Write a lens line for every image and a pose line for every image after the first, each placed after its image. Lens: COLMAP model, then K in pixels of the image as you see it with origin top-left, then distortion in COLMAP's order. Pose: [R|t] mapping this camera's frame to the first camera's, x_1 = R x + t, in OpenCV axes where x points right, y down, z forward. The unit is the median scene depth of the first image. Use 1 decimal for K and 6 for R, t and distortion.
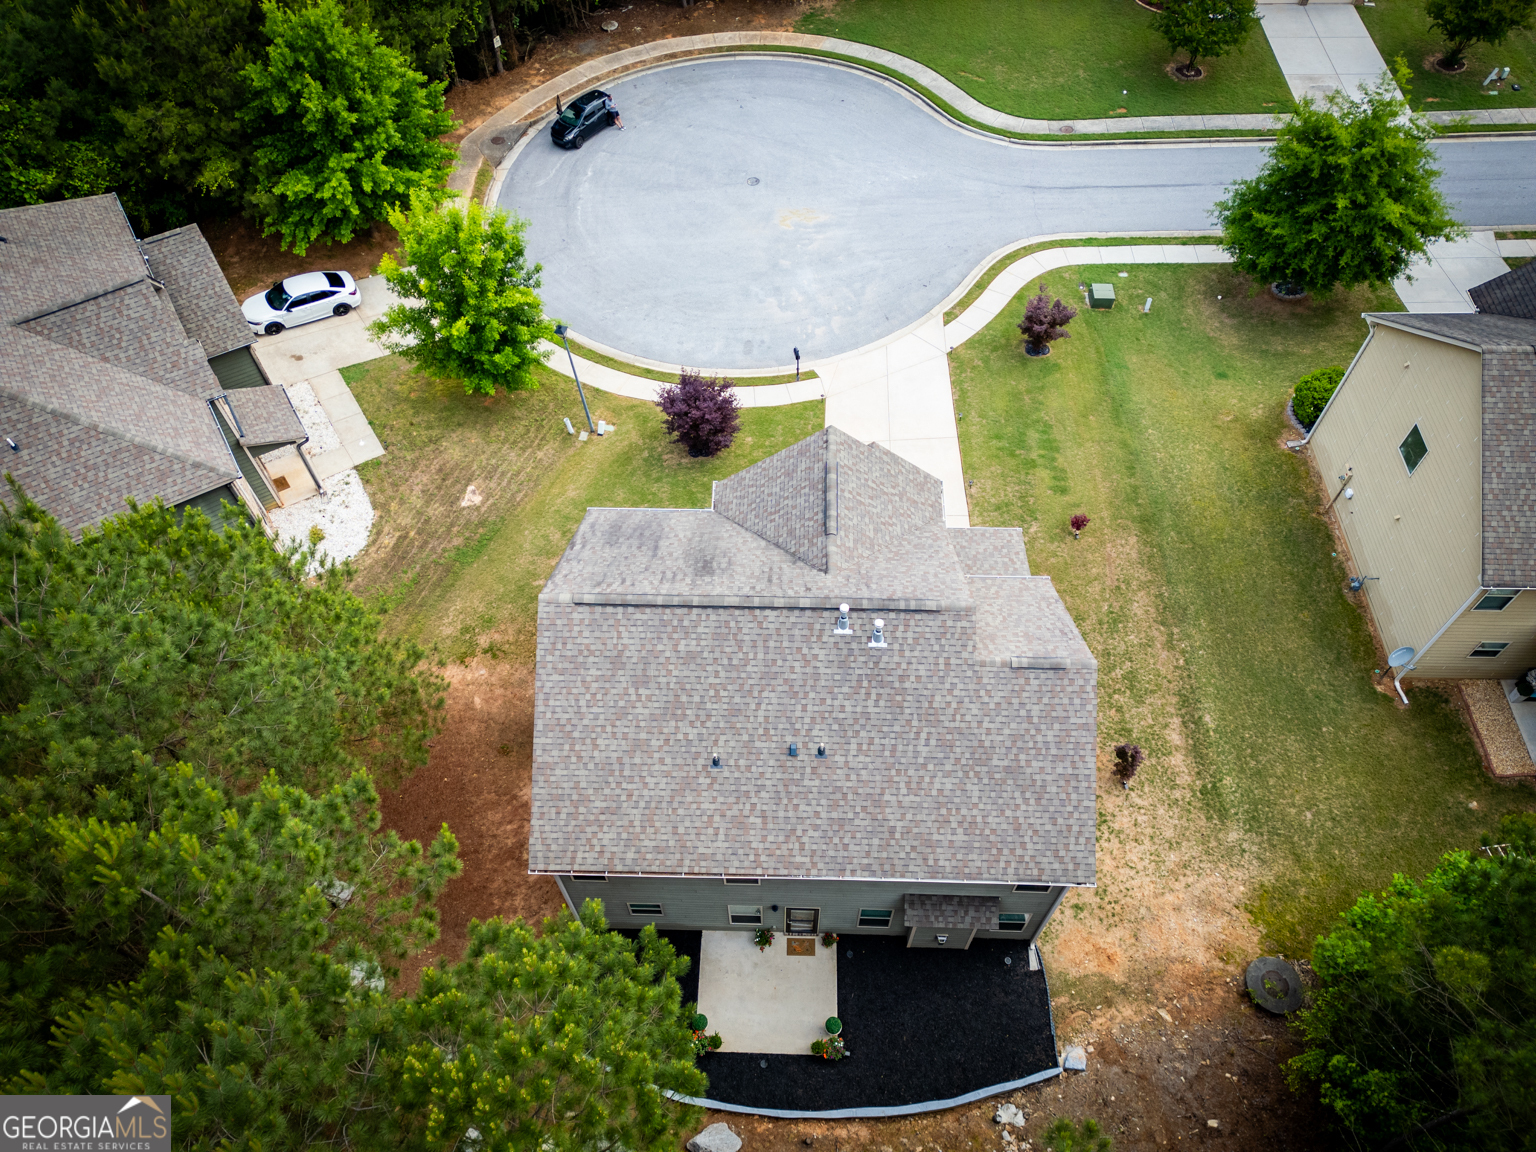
lens RADIAL K [[1070.7, 0, 774.5], [0, 1070.7, 573.5], [0, 0, 1]] dist [0.090325, -0.091514]
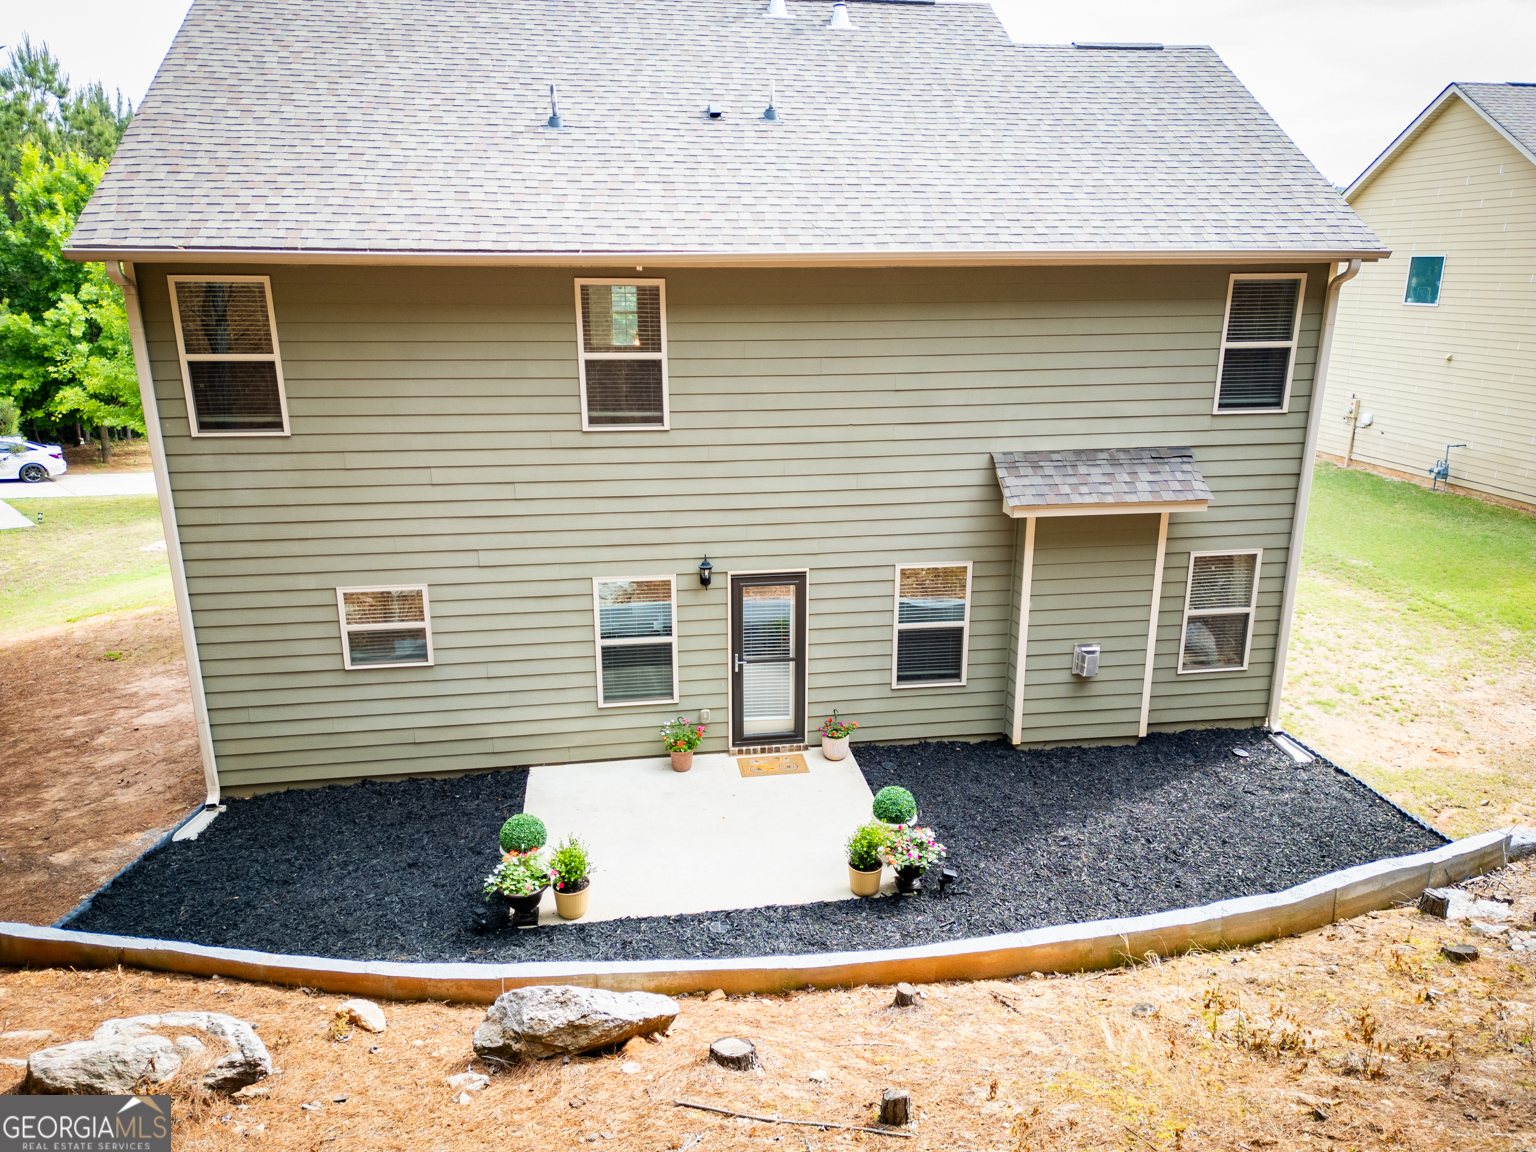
lens RADIAL K [[1070.7, 0, 774.5], [0, 1070.7, 573.5], [0, 0, 1]] dist [0.090325, -0.091514]
pose [[0.983788, -0.047935, 0.172813, -0.041039], [0.146355, 0.771499, -0.619168, 0.514825], [-0.103645, 0.634422, 0.766007, 0.599851]]
